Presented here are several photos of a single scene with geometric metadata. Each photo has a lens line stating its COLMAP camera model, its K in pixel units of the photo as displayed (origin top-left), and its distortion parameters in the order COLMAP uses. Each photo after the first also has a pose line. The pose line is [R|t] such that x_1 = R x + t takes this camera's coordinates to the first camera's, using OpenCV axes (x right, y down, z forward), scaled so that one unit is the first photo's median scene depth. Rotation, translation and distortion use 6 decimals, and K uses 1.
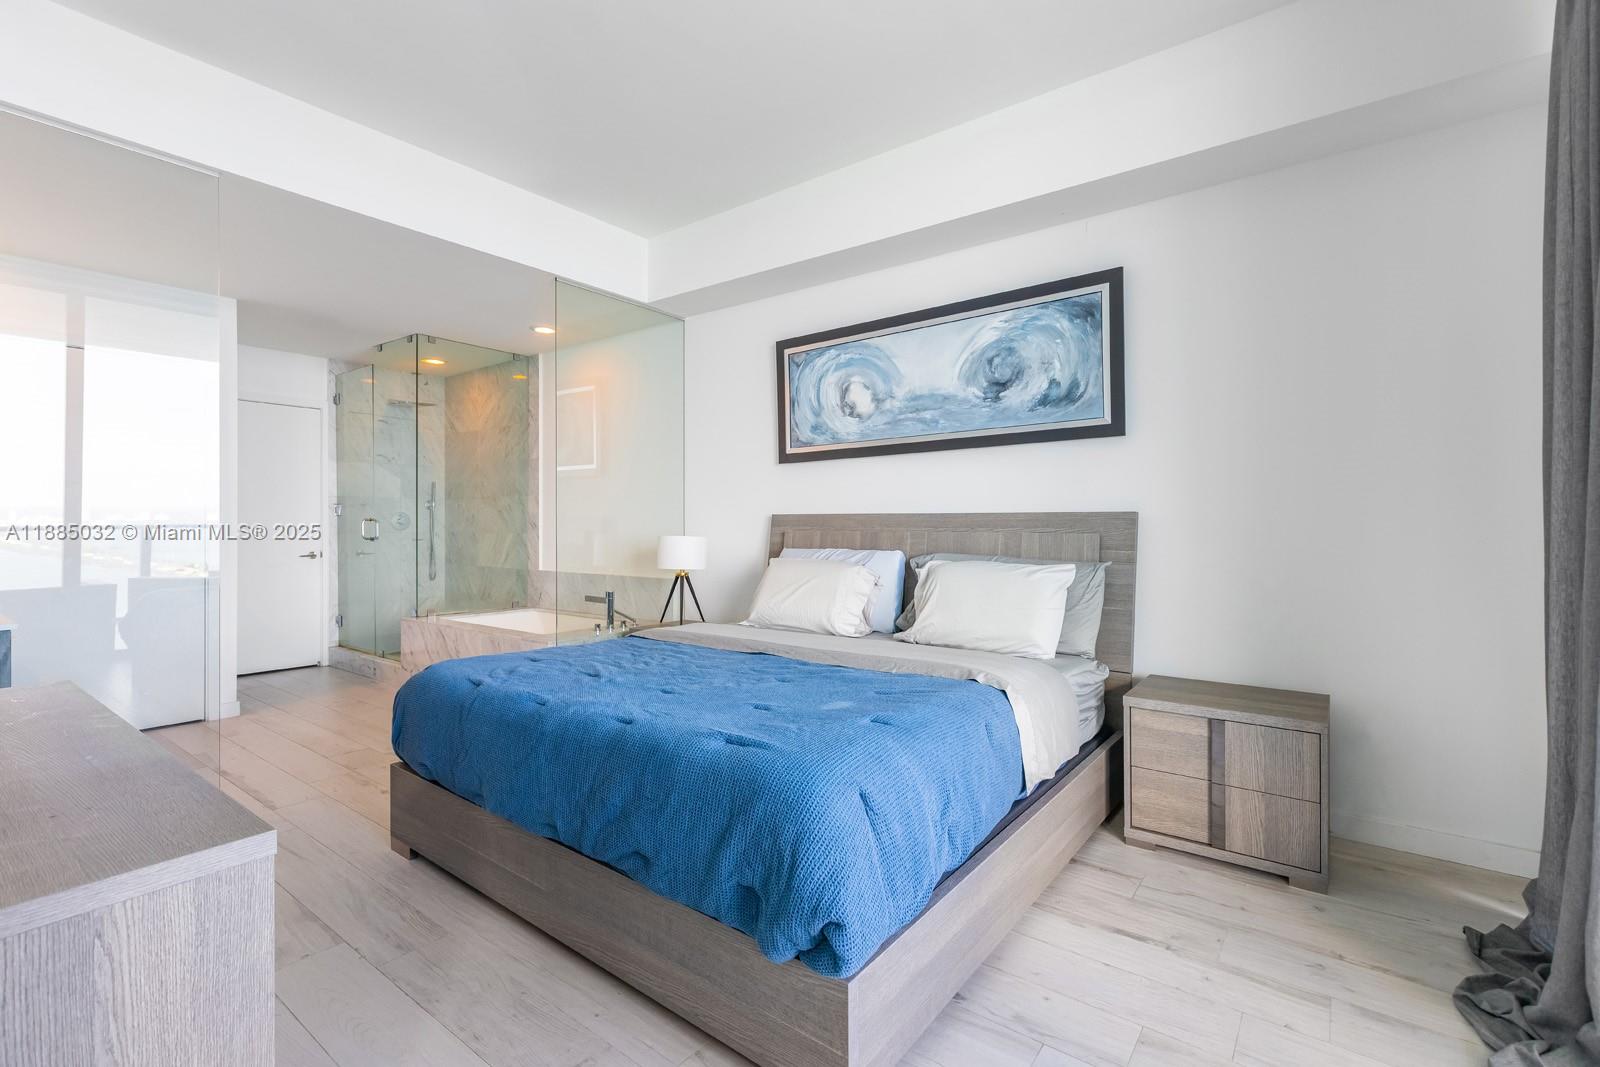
lens RADIAL K [[722.9, 0, 800.0], [0, 722.9, 523.8], [0, 0, 1]] dist [0.011222, -0.000247]
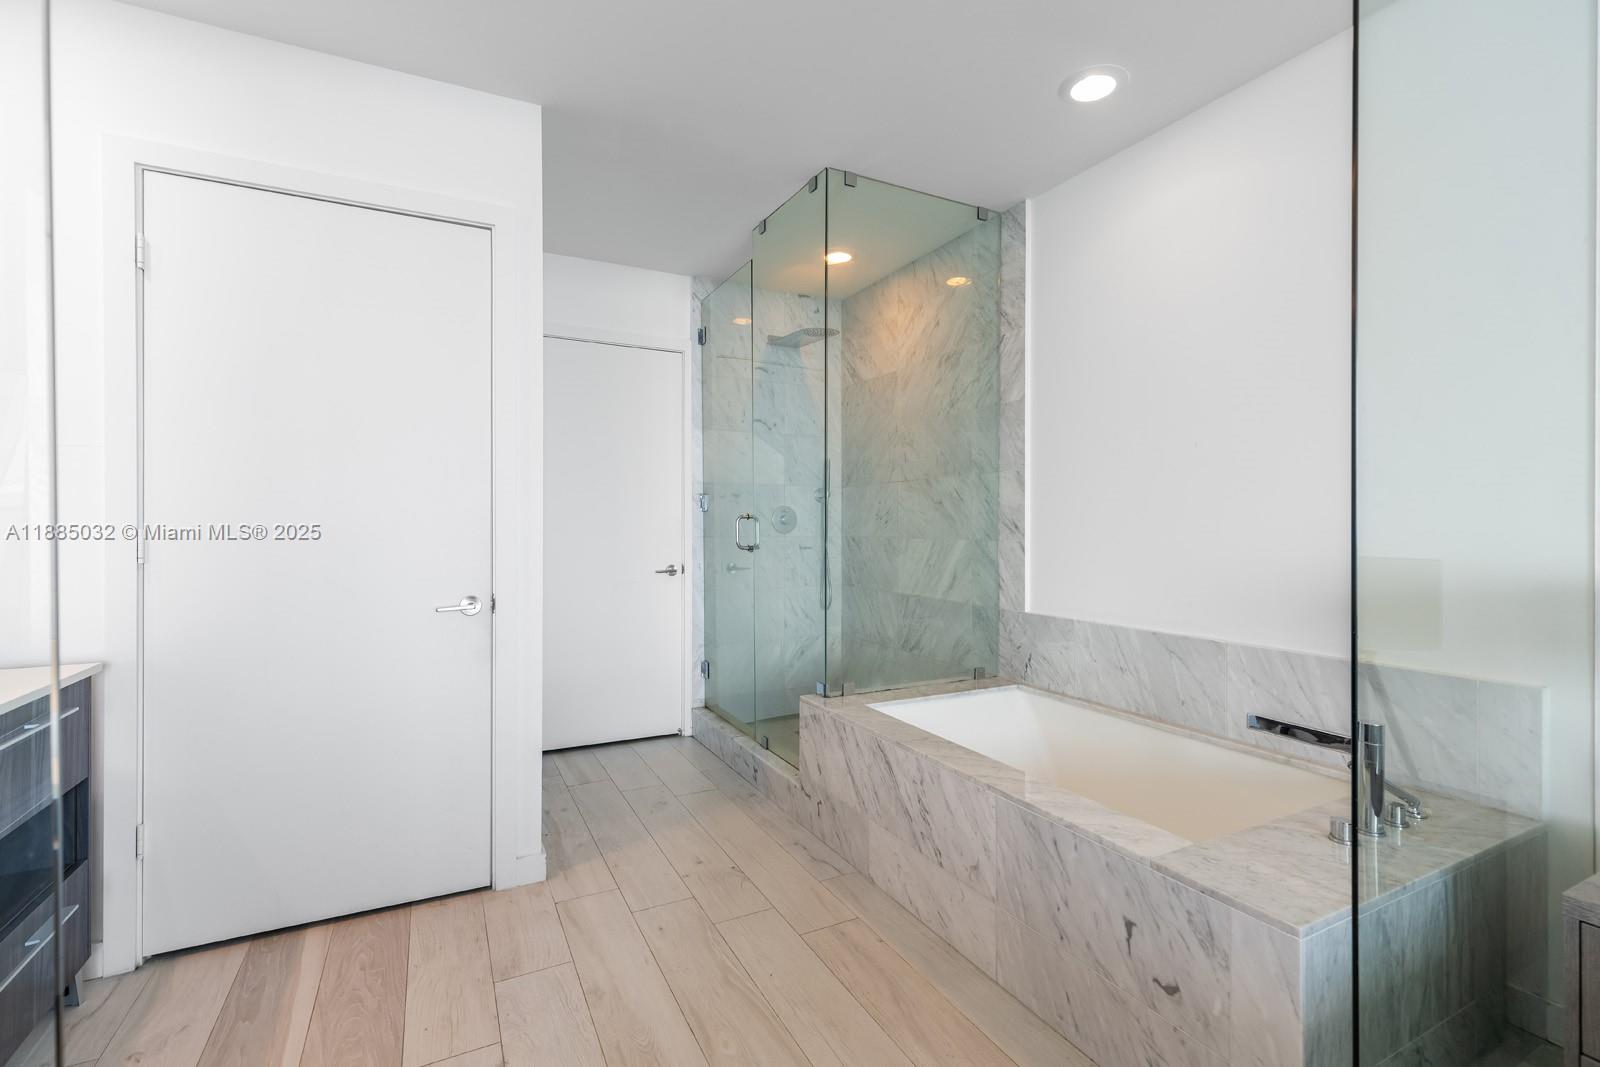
lens RADIAL K [[722.9, 0, 800.0], [0, 722.9, 523.8], [0, 0, 1]] dist [0.011222, -0.000247]
pose [[0.904194, 0.000216, -0.427123, -0.277594], [-0.000644, 0.999999, -0.000858, 0.000582], [0.427122, 0.001051, 0.904193, 0.444975]]
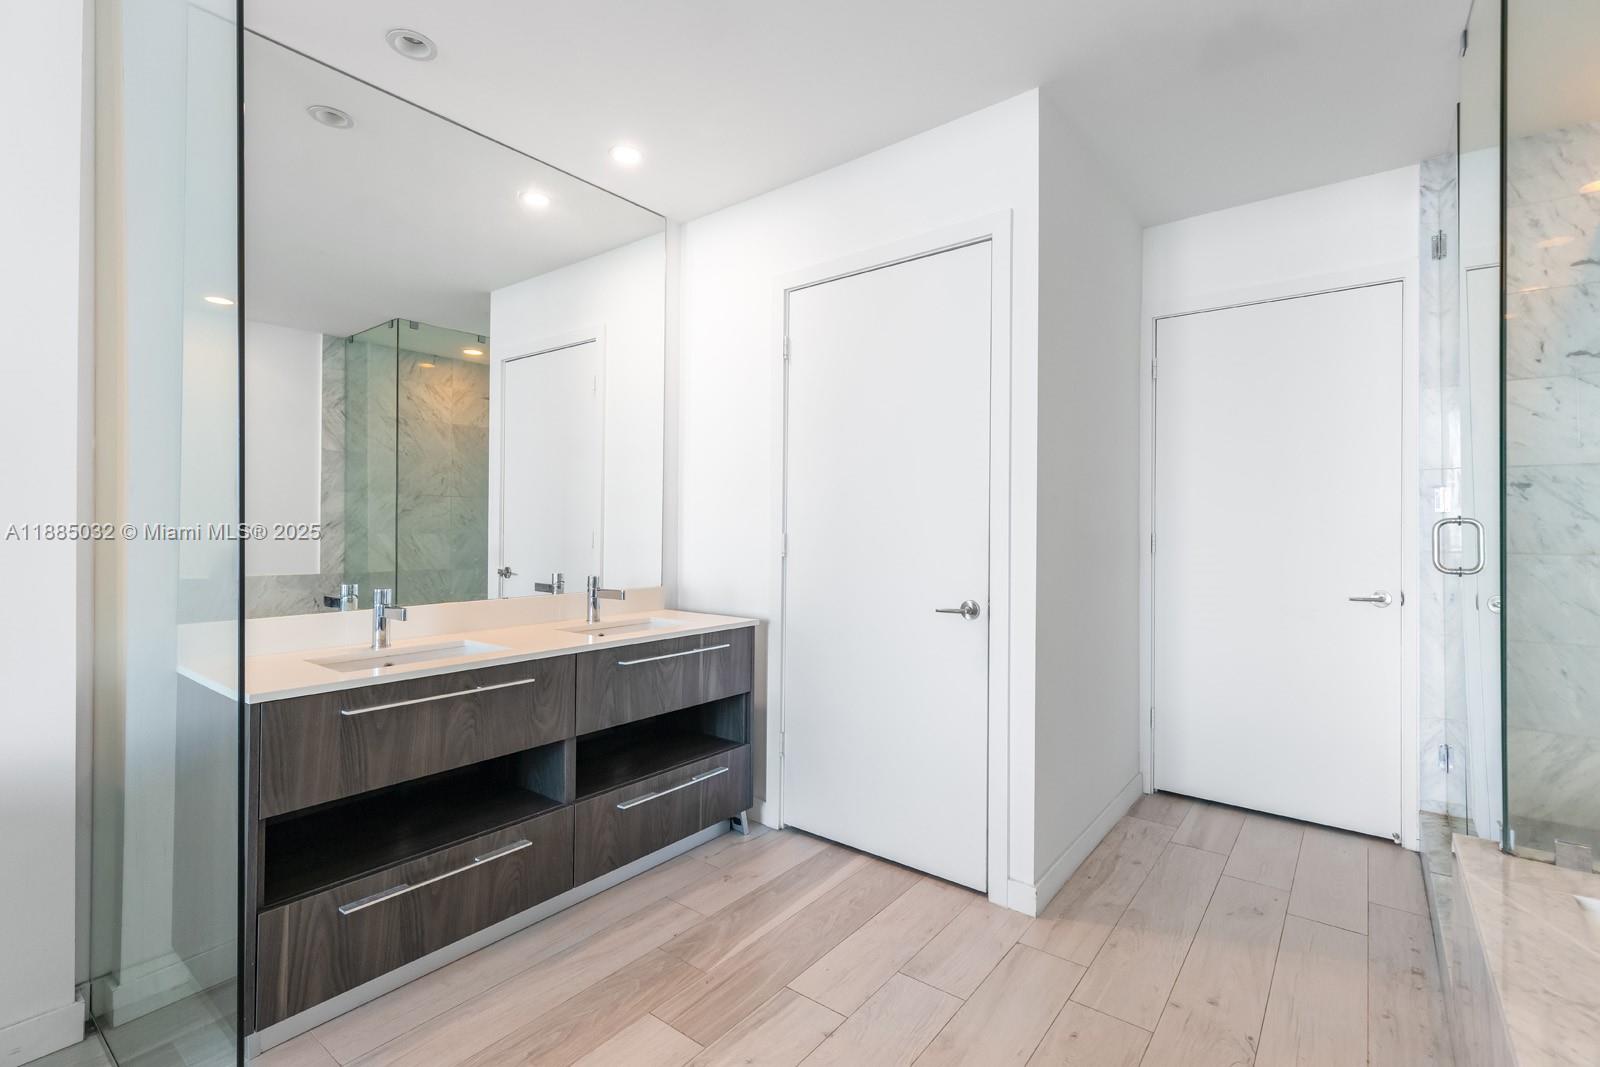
lens RADIAL K [[722.9, 0, 800.0], [0, 722.9, 523.8], [0, 0, 1]] dist [0.011222, -0.000247]
pose [[-0.006724, -0.003605, -0.999971, -0.201916], [-0.004164, 0.999985, -0.003577, -0.002543], [0.999969, 0.004140, -0.006739, 0.628853]]
